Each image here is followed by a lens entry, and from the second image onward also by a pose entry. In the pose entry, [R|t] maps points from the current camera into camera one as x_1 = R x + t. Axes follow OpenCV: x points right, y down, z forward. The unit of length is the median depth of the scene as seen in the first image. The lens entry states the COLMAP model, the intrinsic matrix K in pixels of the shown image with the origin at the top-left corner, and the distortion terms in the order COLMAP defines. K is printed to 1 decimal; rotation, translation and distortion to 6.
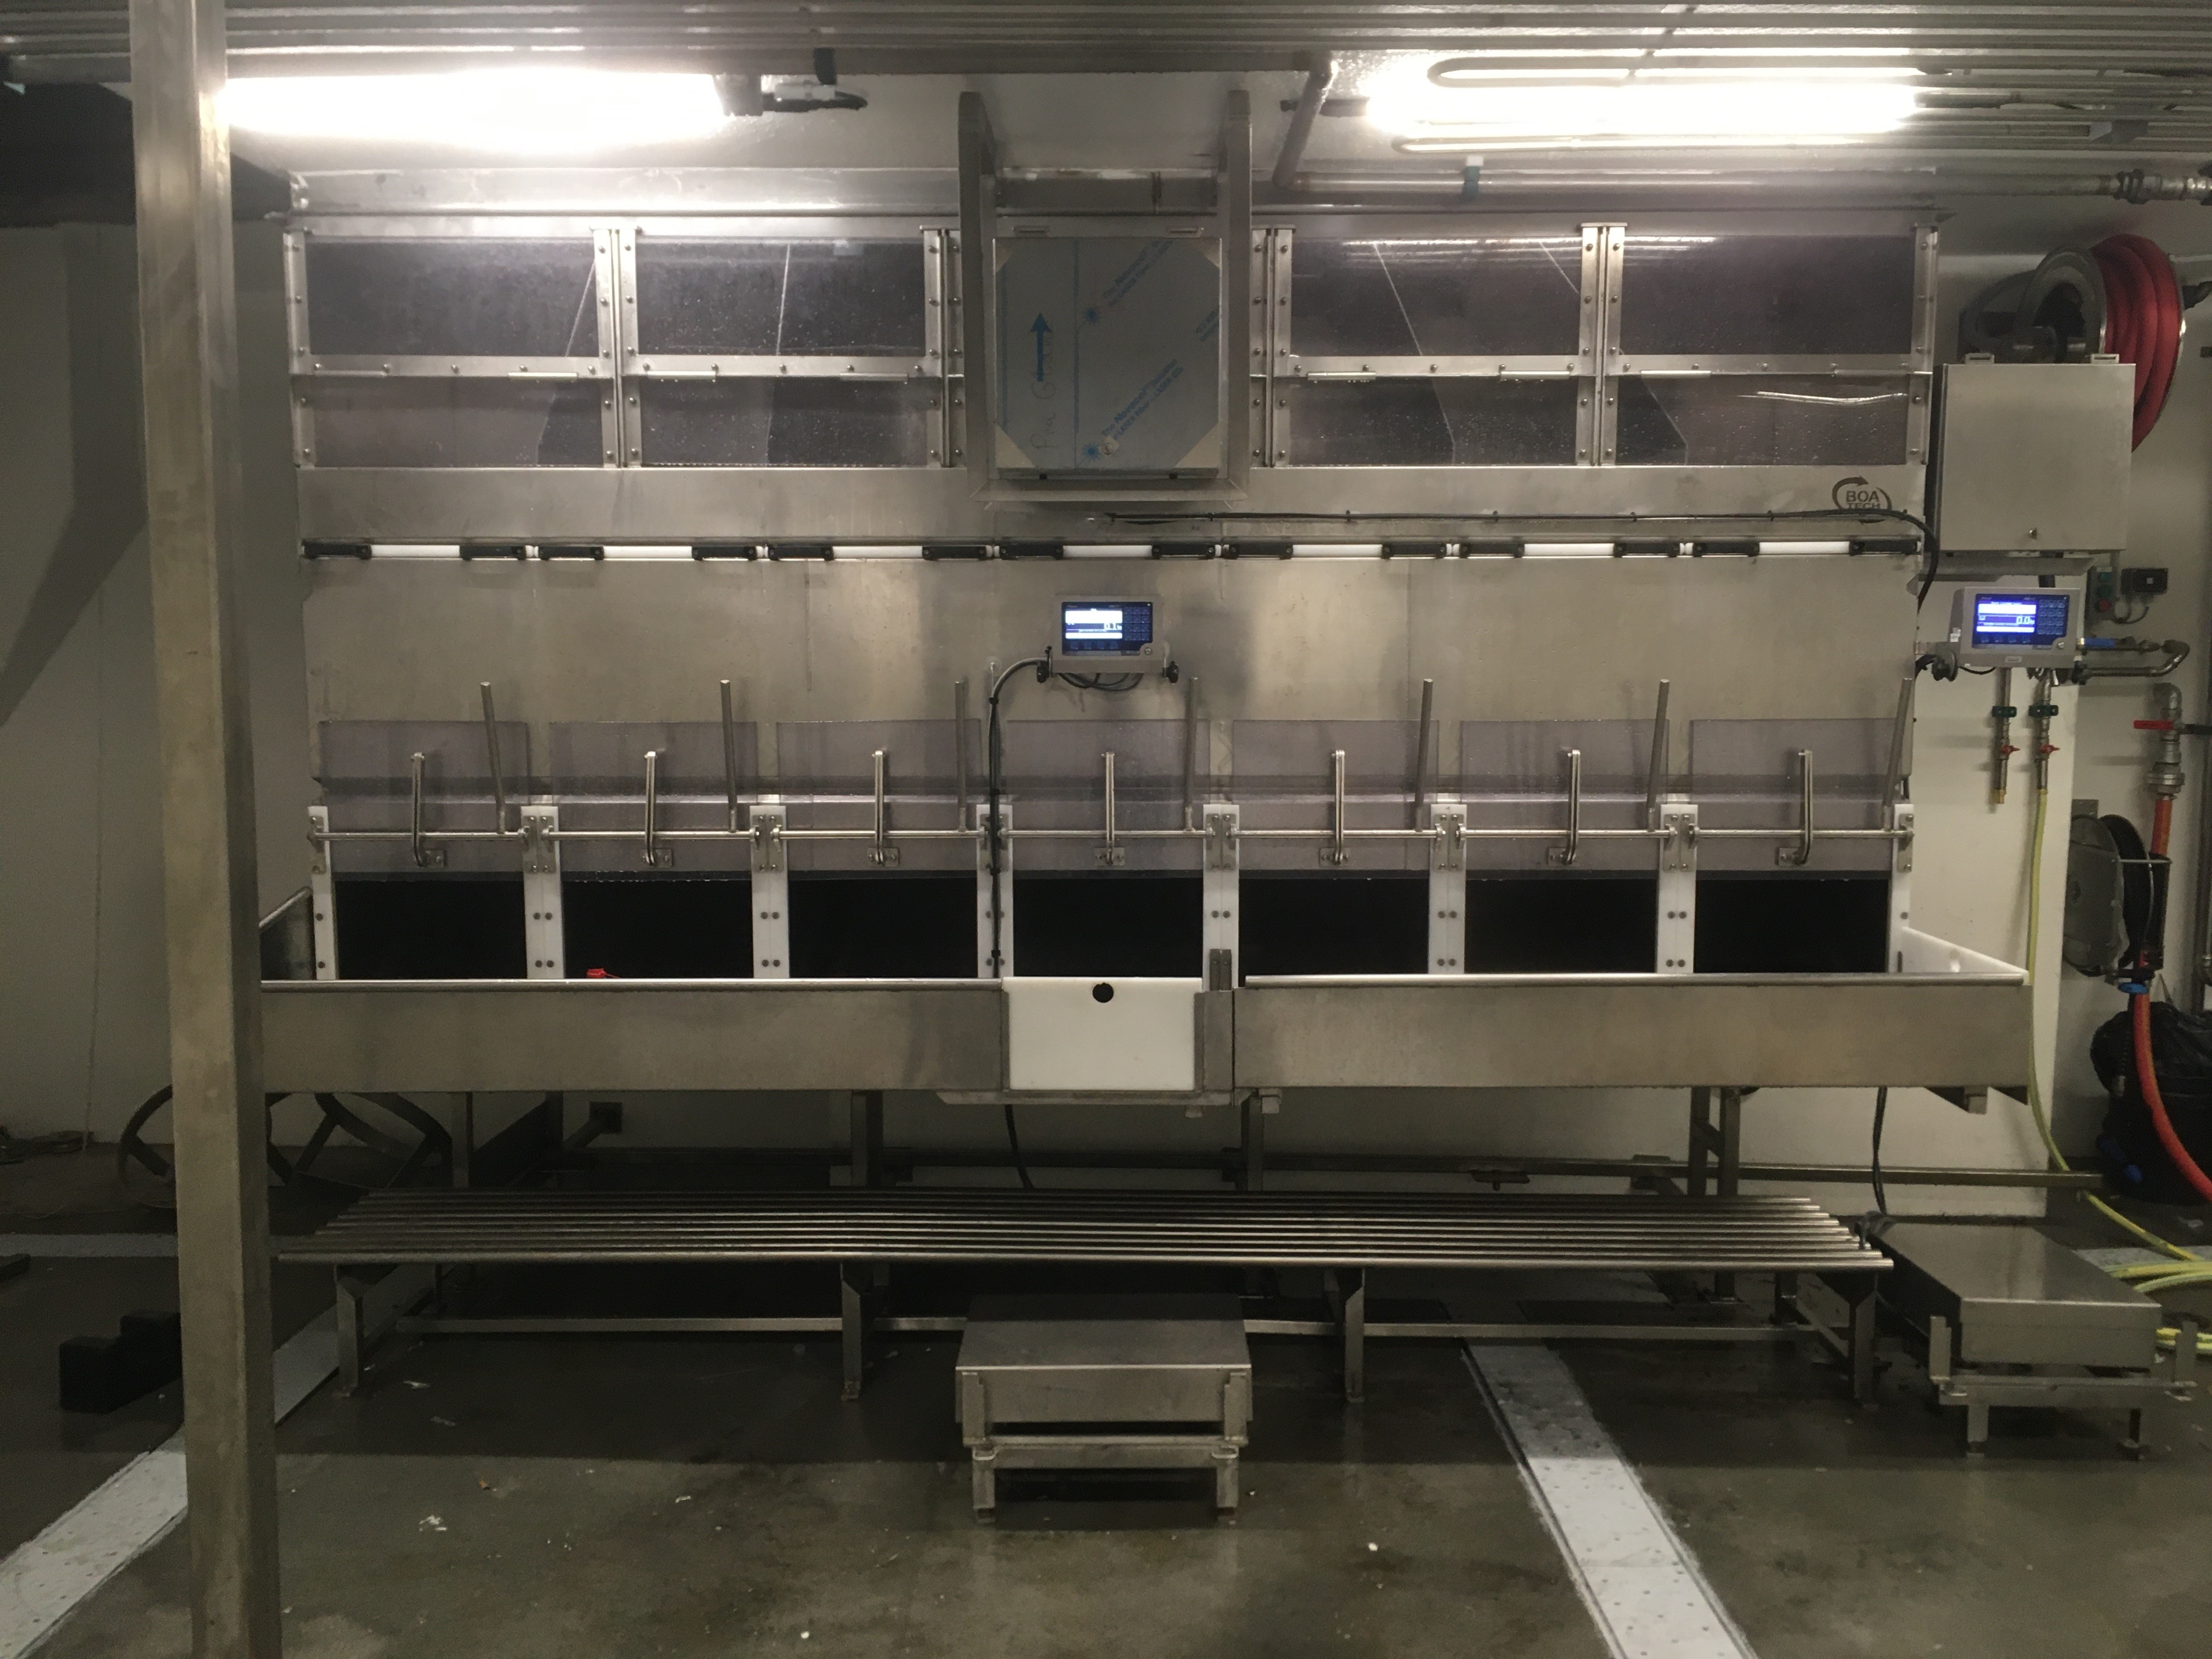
lens RADIAL K [[1838.9, 0, 1106.0], [0, 1838.9, 829.5], [0, 0, 1]] dist [0.073034, -0.095994]
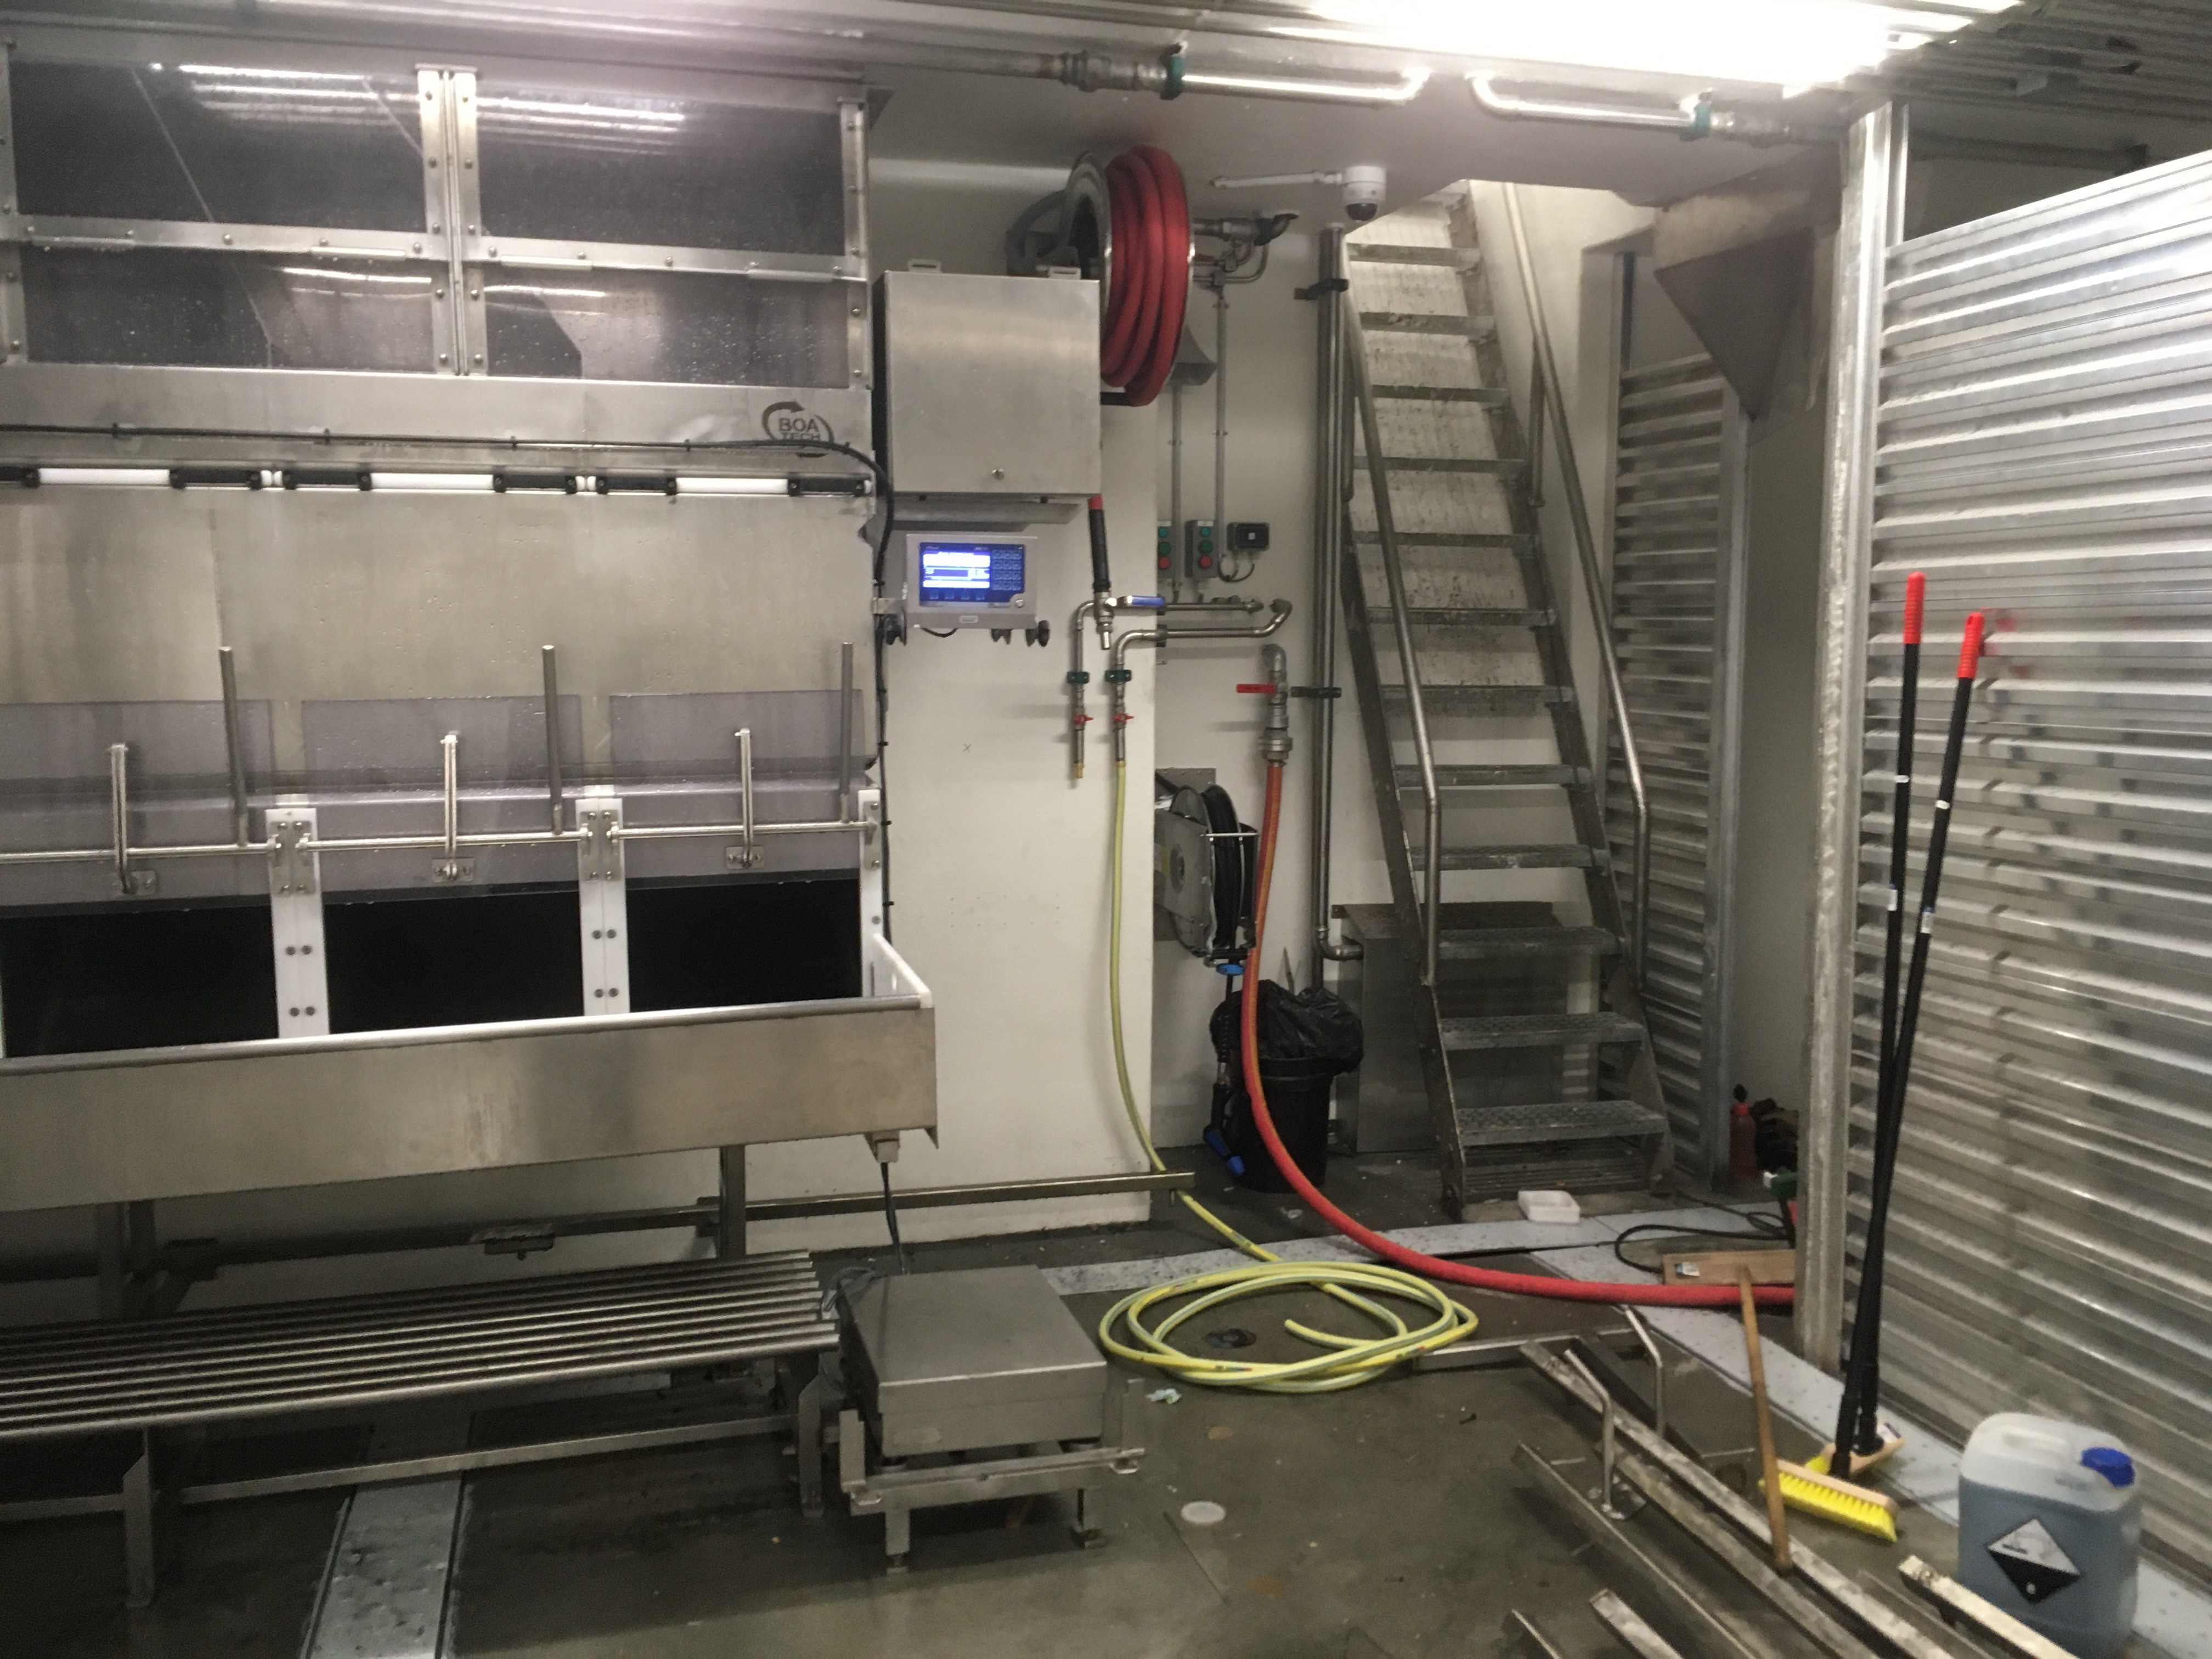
lens RADIAL K [[1838.9, 0, 1106.0], [0, 1838.9, 829.5], [0, 0, 1]] dist [0.073034, -0.095994]
pose [[0.960784, -0.039319, 0.274496, 0.302930], [0.034324, 0.999147, 0.022980, -0.011228], [-0.275165, -0.012657, 0.961314, 0.157139]]
